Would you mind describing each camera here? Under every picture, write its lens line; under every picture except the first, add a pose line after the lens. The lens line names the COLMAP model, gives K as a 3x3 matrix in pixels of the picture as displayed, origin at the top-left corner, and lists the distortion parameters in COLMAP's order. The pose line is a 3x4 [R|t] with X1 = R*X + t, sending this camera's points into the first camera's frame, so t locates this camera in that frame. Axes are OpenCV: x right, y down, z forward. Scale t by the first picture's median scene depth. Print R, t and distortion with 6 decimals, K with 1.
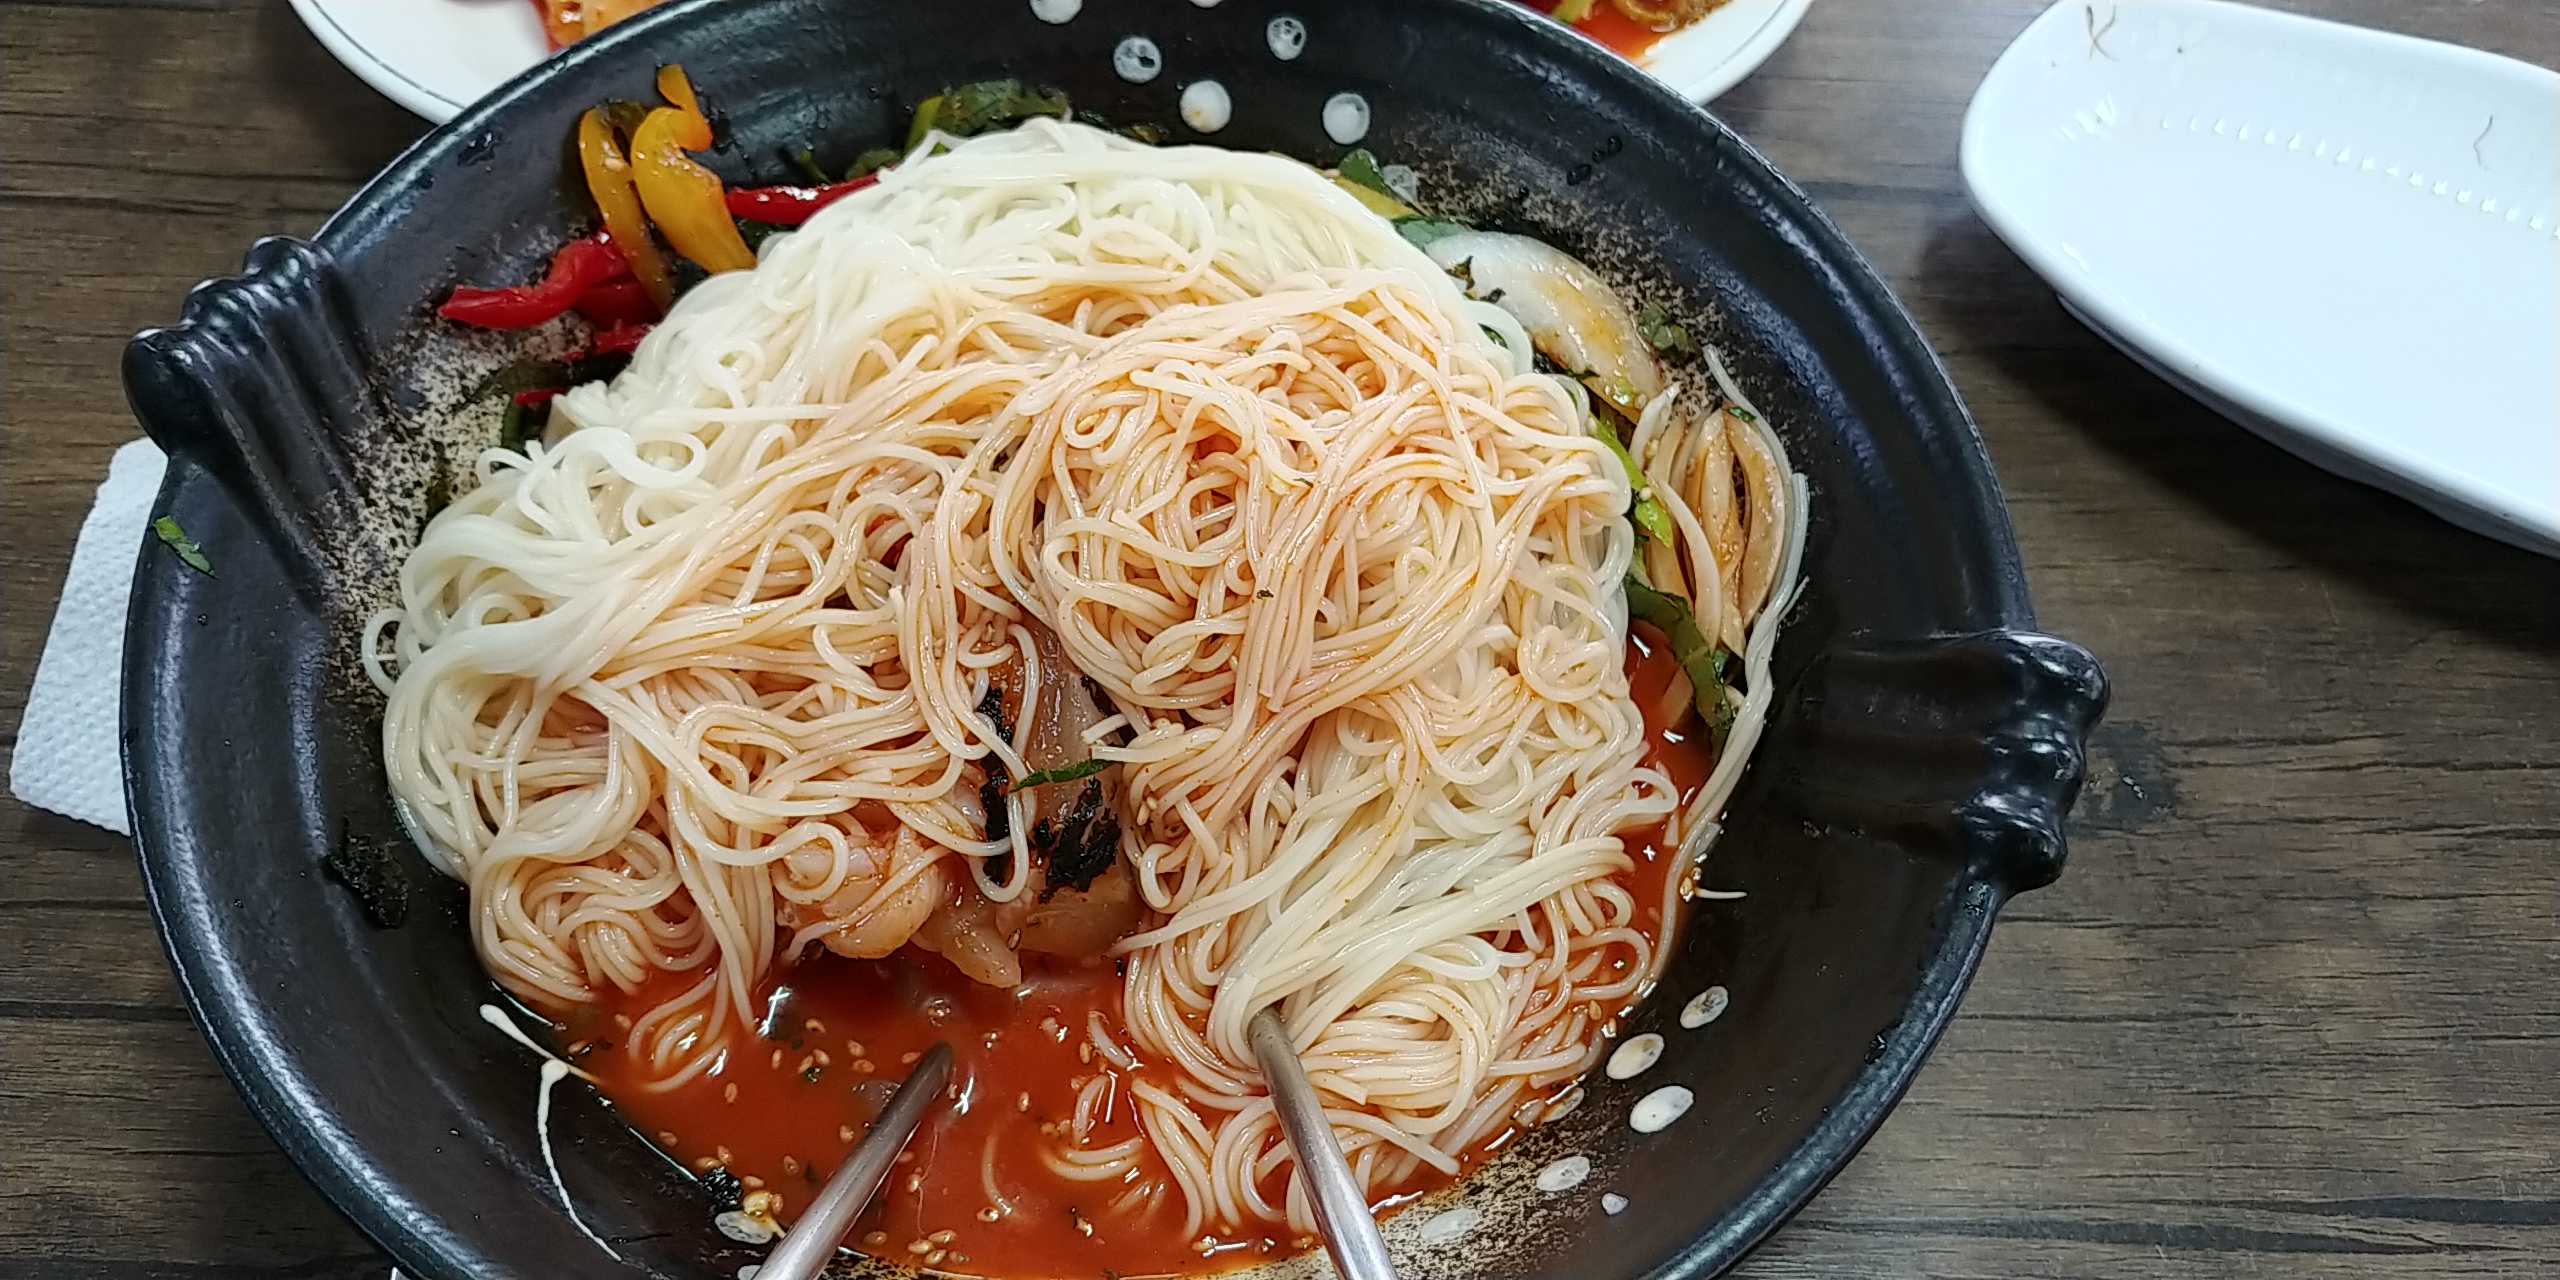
lens RADIAL K [[2380.7, 0, 1148.1], [0, 2380.7, 645.9], [0, 0, 1]] dist [-0.005553, -0.157240]
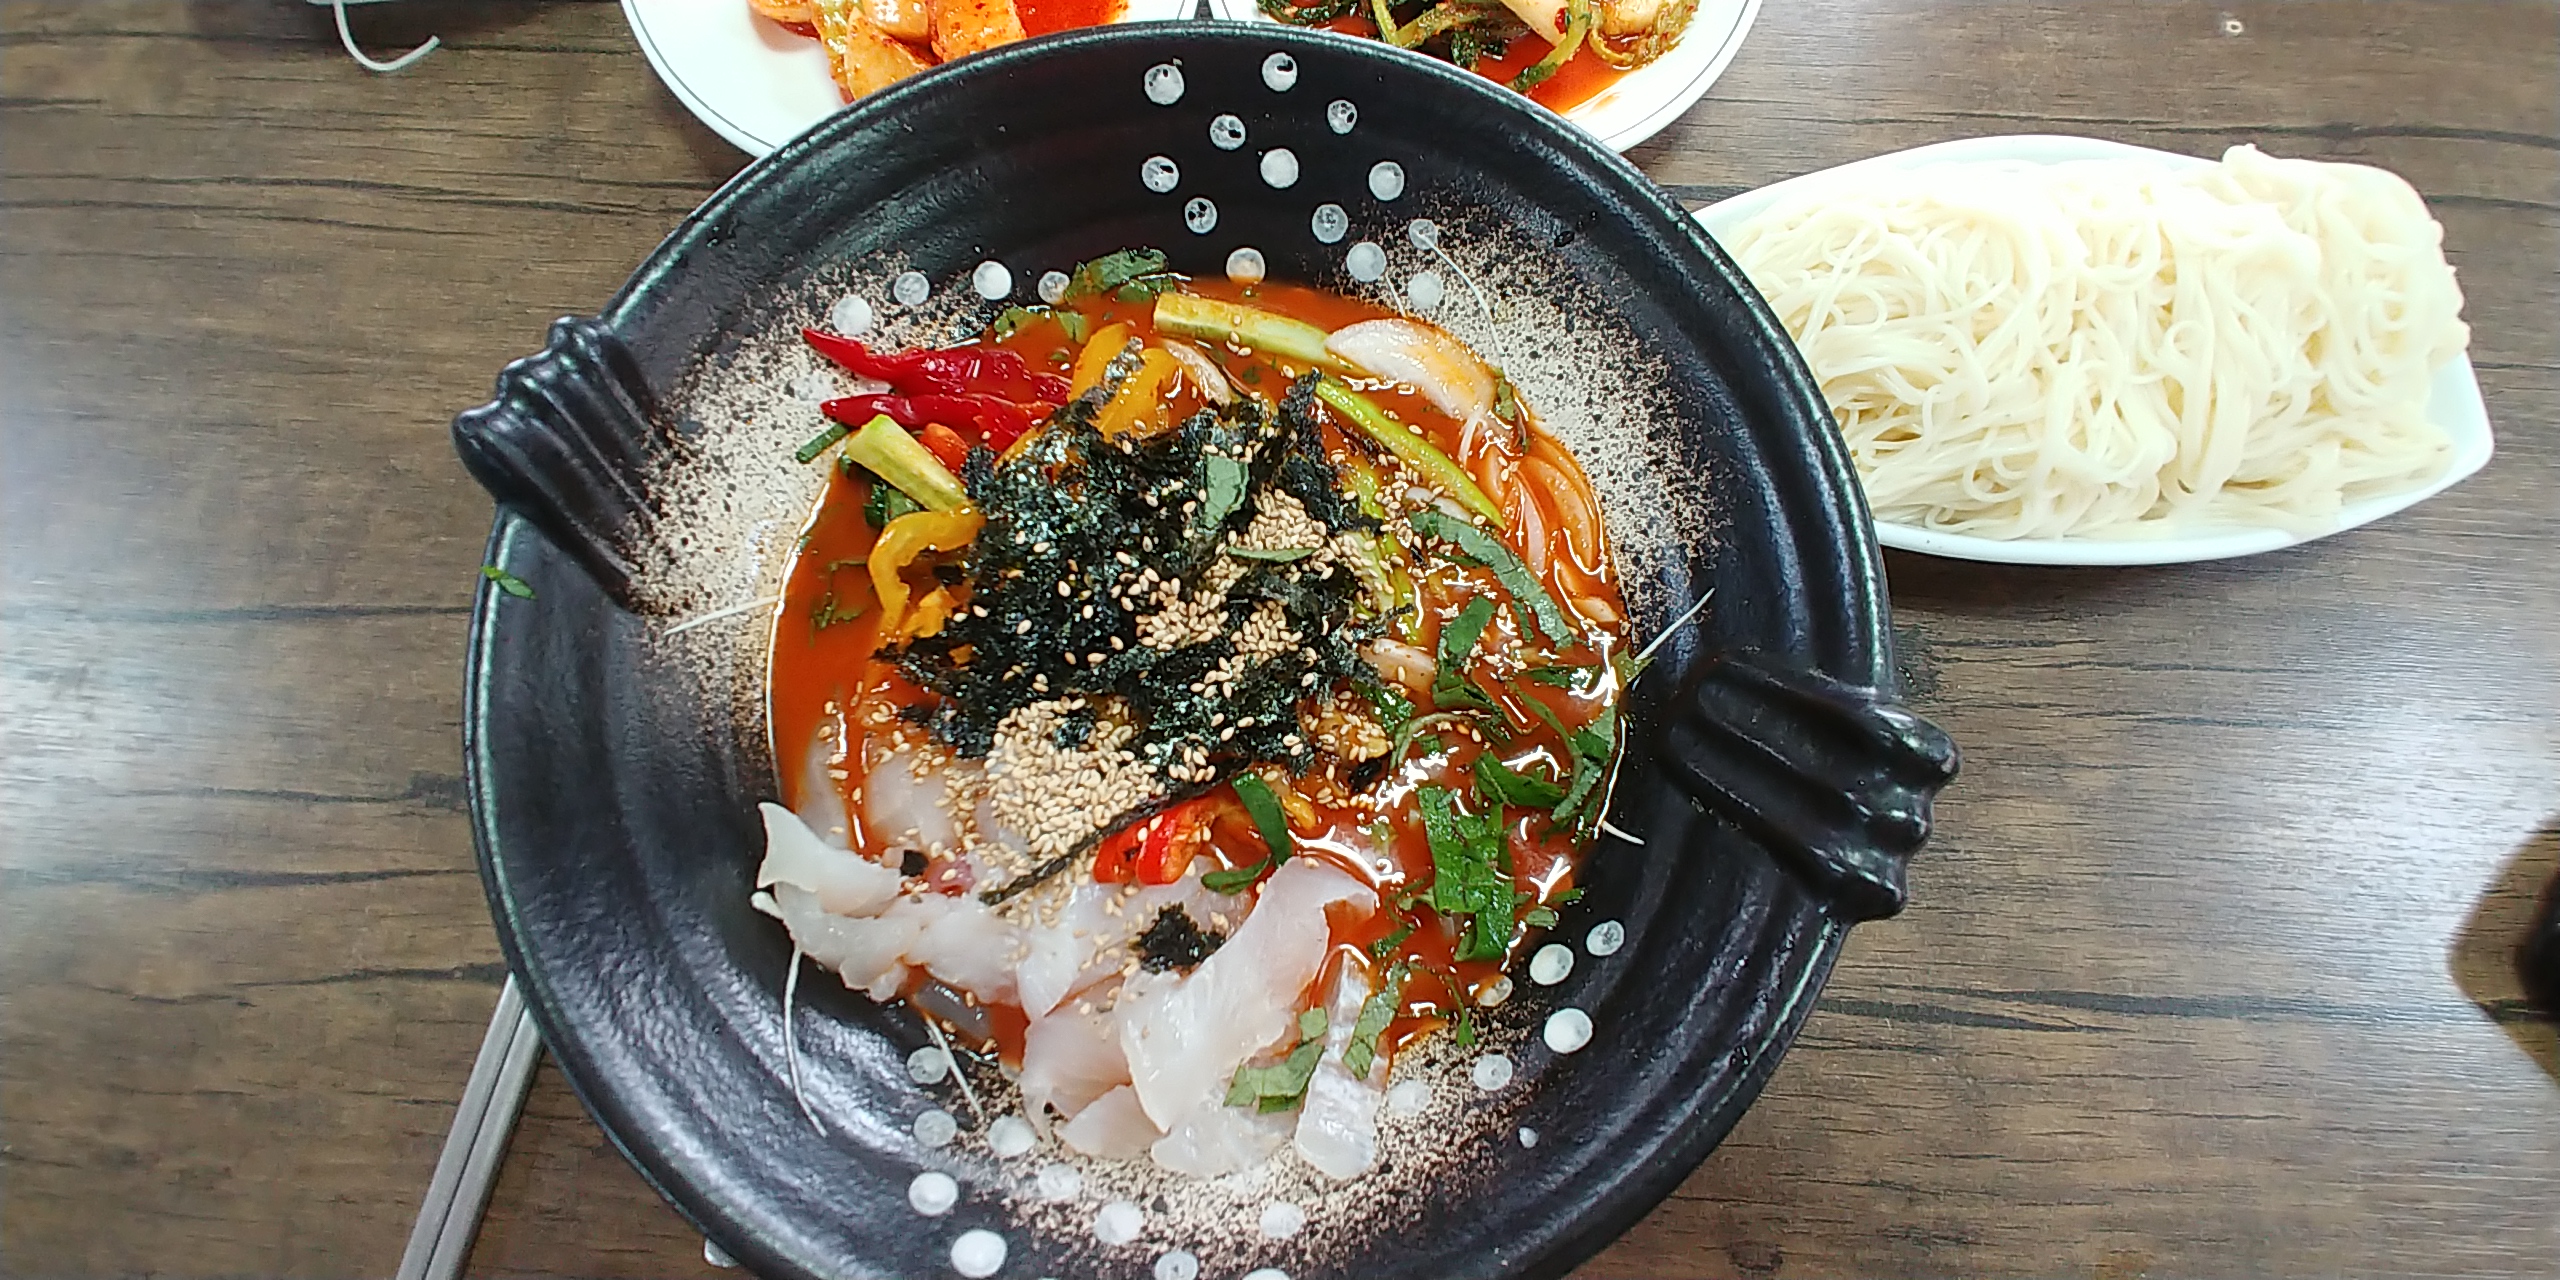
lens RADIAL K [[1138.8, 0, 1215.5], [0, 1138.8, 643.9], [0, 0, 1]] dist [-0.045772, -0.000219]
pose [[0.997627, 0.025382, -0.064001, 0.039239], [-0.004652, 0.952293, 0.305151, -0.185466], [0.068693, -0.304129, 0.950151, 0.358422]]
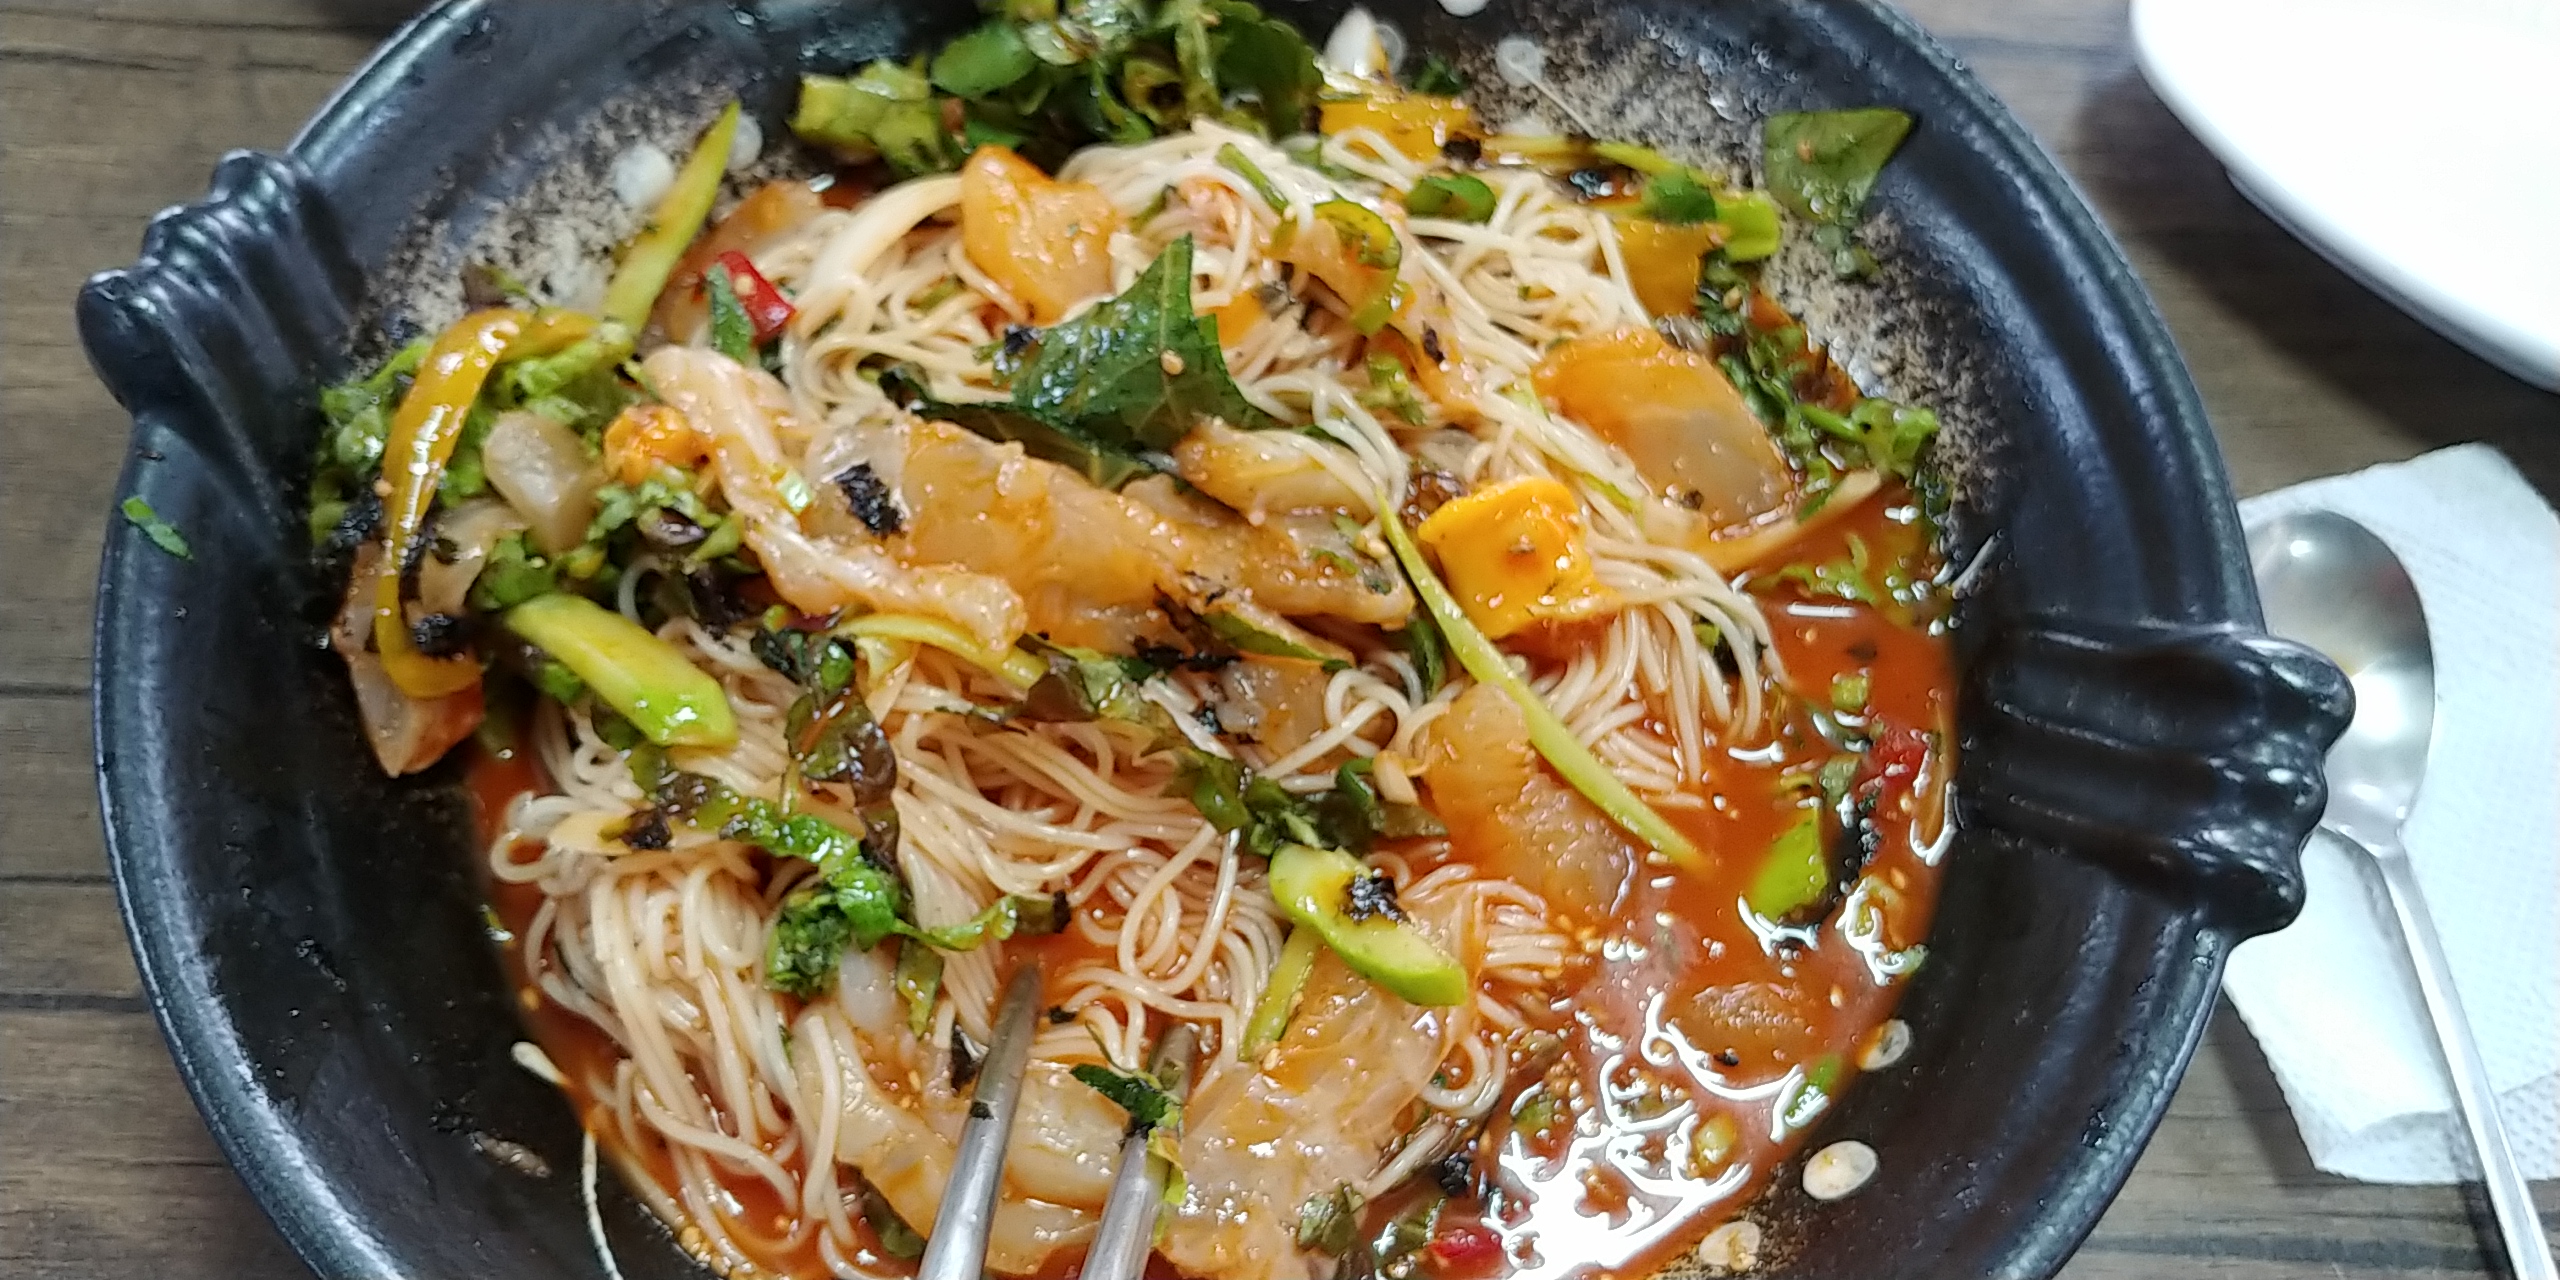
lens RADIAL K [[2380.7, 0, 1148.1], [0, 2380.7, 645.9], [0, 0, 1]] dist [-0.005553, -0.157240]
pose [[0.999989, -0.001025, 0.004607, -0.040461], [0.000493, 0.993469, 0.114102, -0.088202], [-0.004694, -0.114099, 0.993458, 0.113159]]
